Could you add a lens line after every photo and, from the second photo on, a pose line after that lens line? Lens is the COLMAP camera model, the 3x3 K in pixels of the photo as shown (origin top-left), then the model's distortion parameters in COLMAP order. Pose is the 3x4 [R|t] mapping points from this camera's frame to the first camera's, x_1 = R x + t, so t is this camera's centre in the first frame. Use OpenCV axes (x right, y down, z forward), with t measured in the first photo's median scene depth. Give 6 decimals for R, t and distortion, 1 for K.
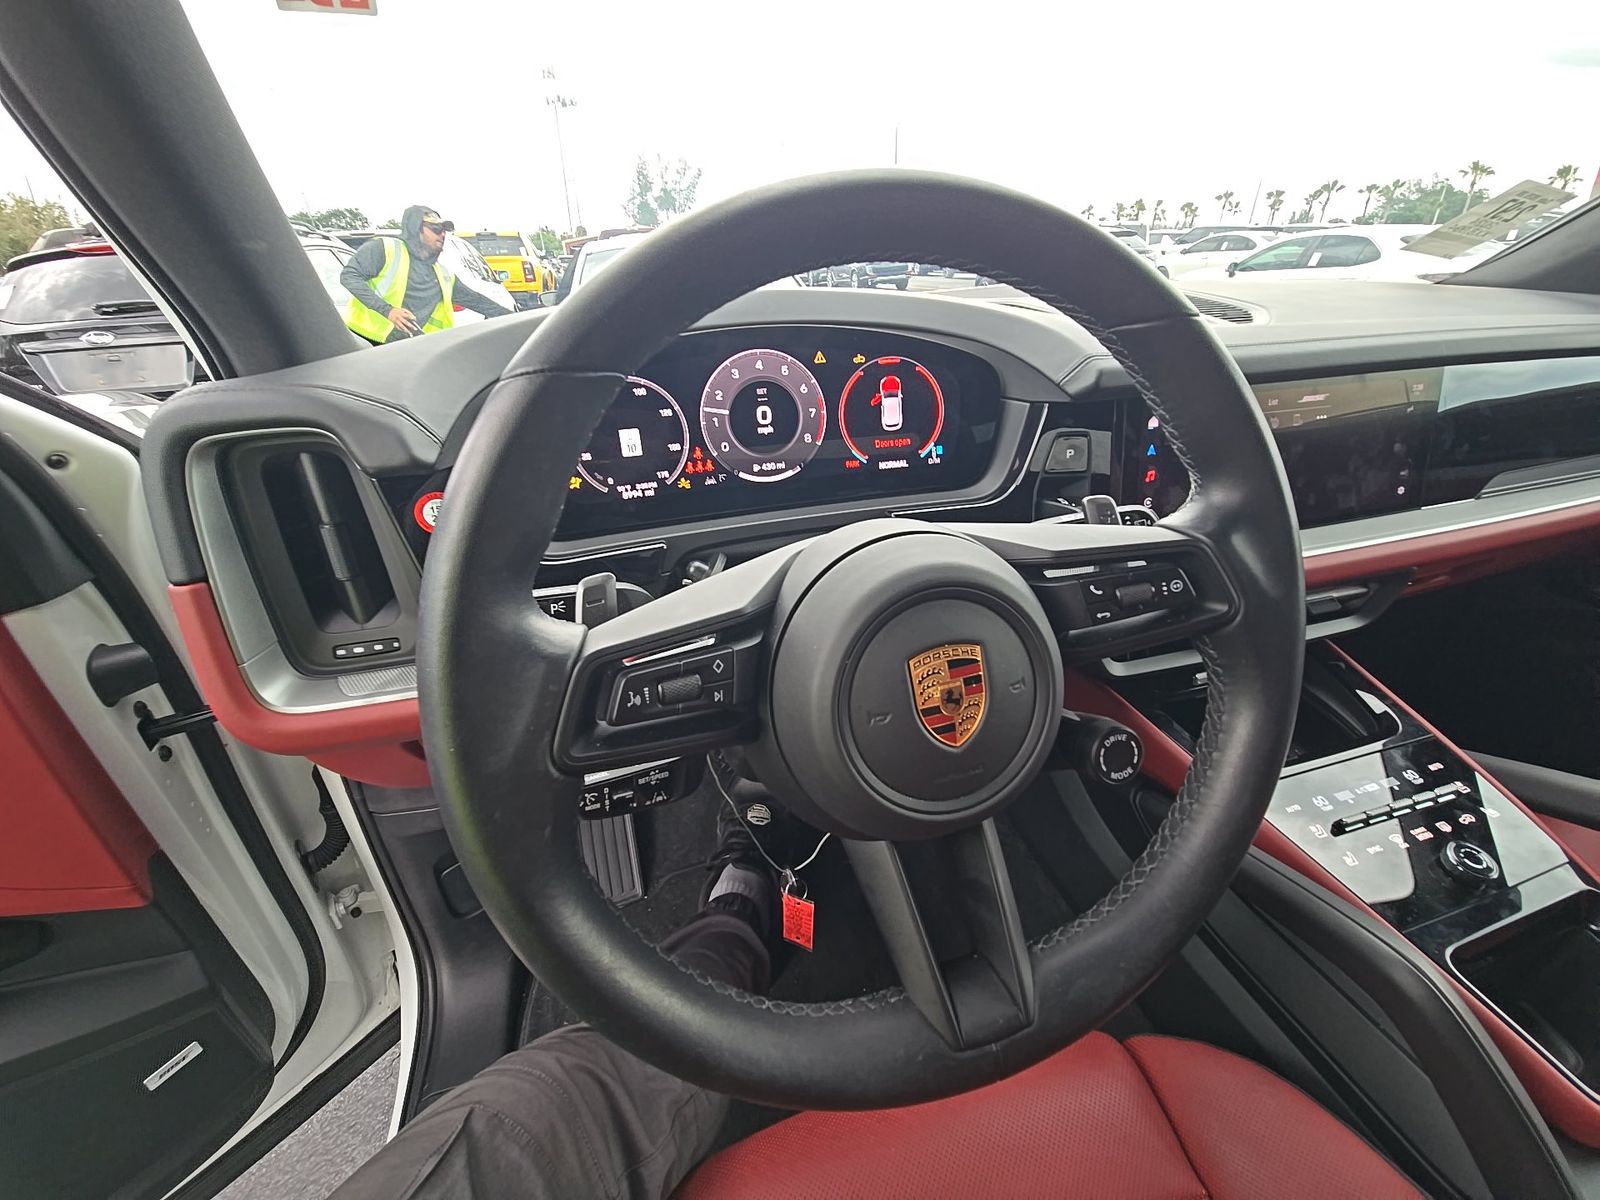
lens RADIAL K [[647.4, 0, 799.1], [0, 647.4, 590.2], [0, 0, 1]] dist [0.006439, -0.007428]
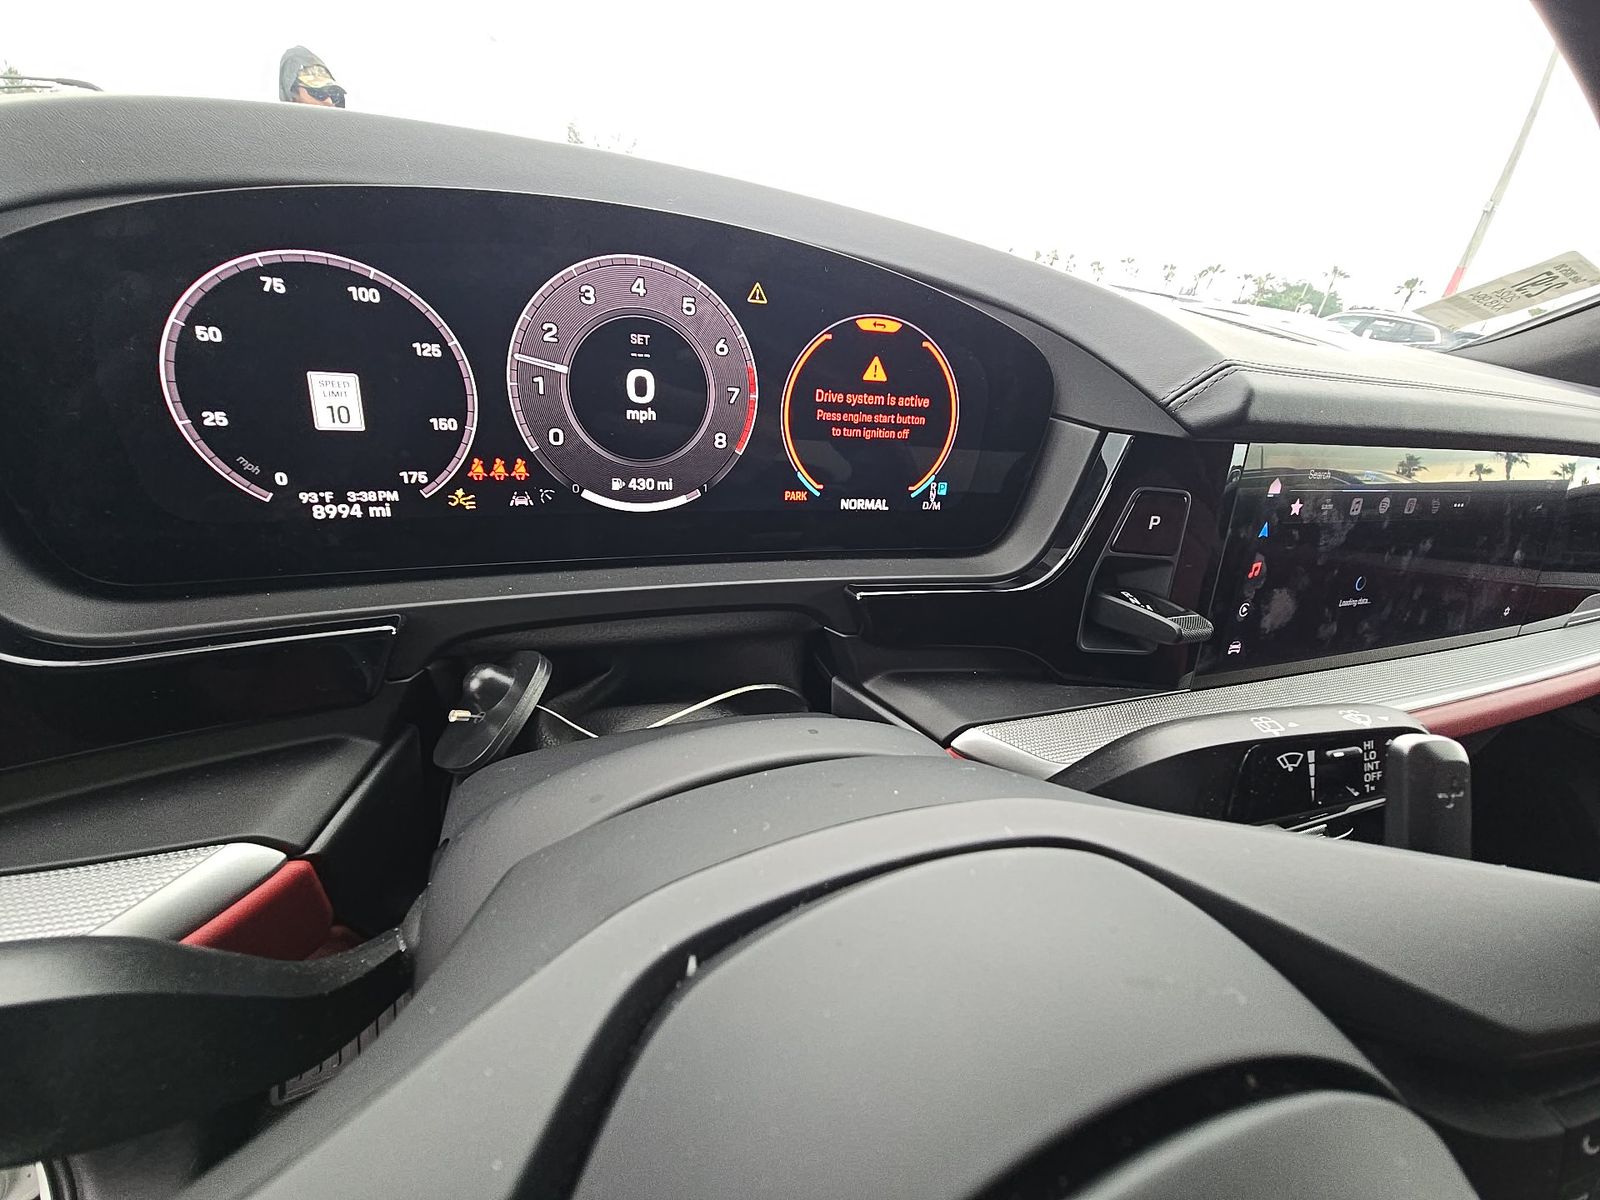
lens RADIAL K [[647.4, 0, 799.1], [0, 647.4, 590.2], [0, 0, 1]] dist [0.006439, -0.007428]
pose [[0.983770, 0.094855, 0.152310, 0.007641], [-0.095287, 0.995440, -0.004482, -0.117093], [-0.152041, -0.010104, 0.988323, 0.465658]]
